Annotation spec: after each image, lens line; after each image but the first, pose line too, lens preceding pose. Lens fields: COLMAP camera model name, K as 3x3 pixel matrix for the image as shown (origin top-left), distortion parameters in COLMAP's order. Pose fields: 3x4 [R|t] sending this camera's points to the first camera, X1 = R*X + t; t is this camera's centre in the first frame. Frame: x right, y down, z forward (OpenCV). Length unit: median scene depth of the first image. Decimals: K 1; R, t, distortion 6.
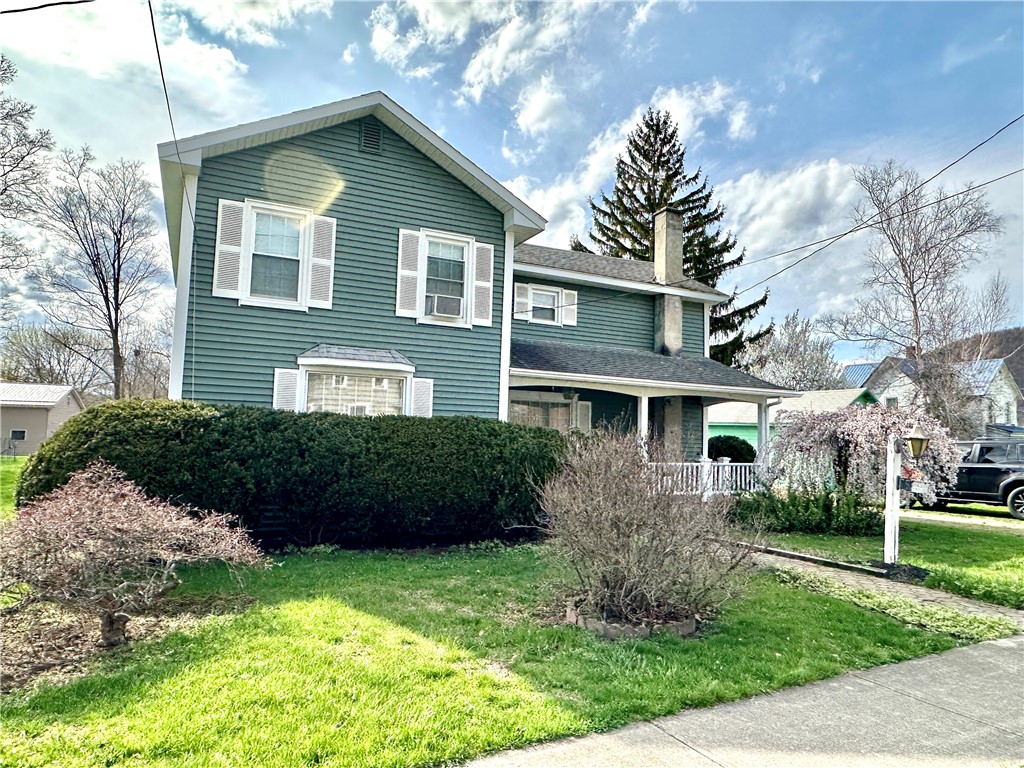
lens RADIAL K [[661.1, 0, 512.0], [0, 661.1, 384.0], [0, 0, 1]] dist [-0.002036, -0.000435]
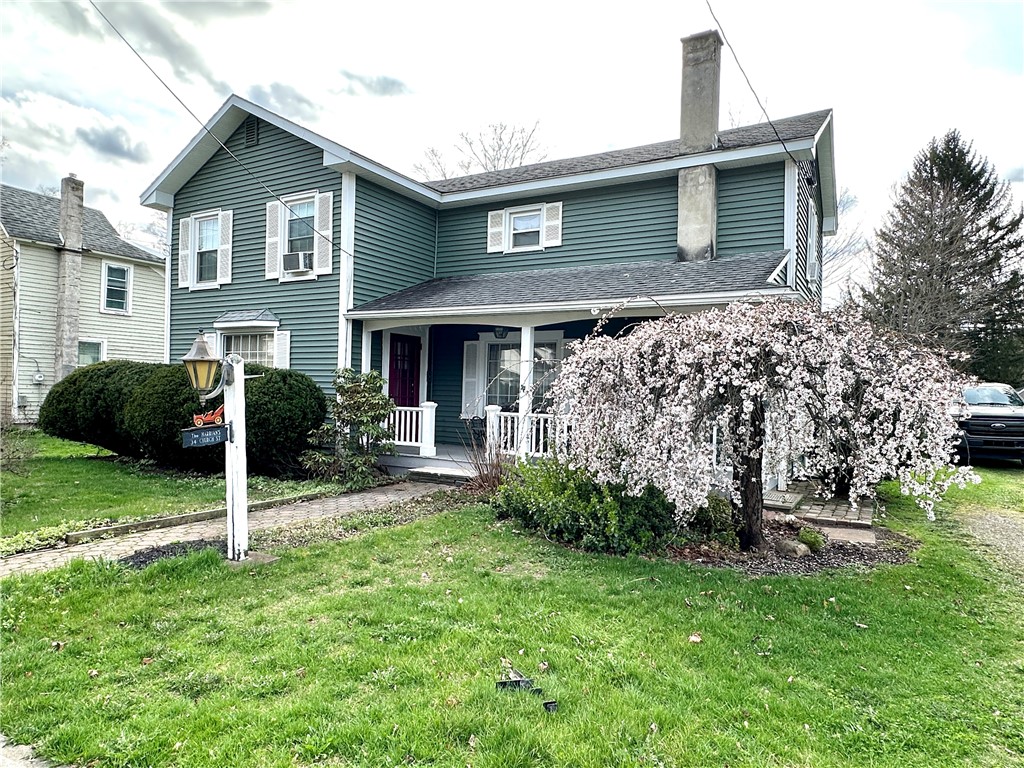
lens RADIAL K [[661.1, 0, 512.0], [0, 661.1, 384.0], [0, 0, 1]] dist [-0.002036, -0.000435]
pose [[0.556705, -0.020169, -0.830465, 1.003437], [0.062654, 0.997877, 0.017766, 0.084874], [0.828344, -0.061923, 0.556787, 0.685653]]
